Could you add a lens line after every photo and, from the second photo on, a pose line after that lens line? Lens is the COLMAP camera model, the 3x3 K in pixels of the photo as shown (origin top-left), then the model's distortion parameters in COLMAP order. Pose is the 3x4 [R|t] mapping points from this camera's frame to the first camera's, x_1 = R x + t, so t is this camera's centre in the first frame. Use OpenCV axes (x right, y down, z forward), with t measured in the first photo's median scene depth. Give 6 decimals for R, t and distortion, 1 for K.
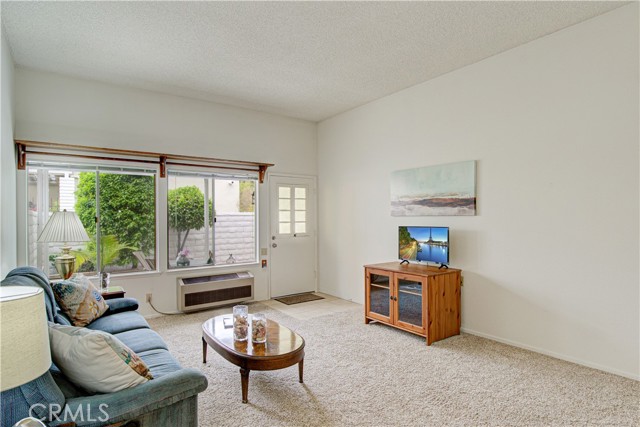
lens RADIAL K [[360.8, 0, 321.8], [0, 360.8, 216.7], [0, 0, 1]] dist [-0.001937, -0.000398]
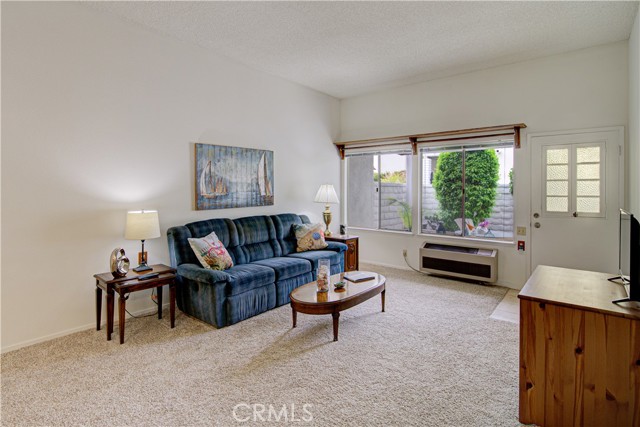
lens RADIAL K [[327.6, 0, 319.8], [0, 327.6, 196.2], [0, 0, 1]] dist [-0.001388, -0.000290]
pose [[0.238355, 0.029796, -0.970721, 0.442495], [-0.002624, 0.999545, 0.030036, -0.003870], [0.971174, -0.004612, 0.238325, 0.362449]]
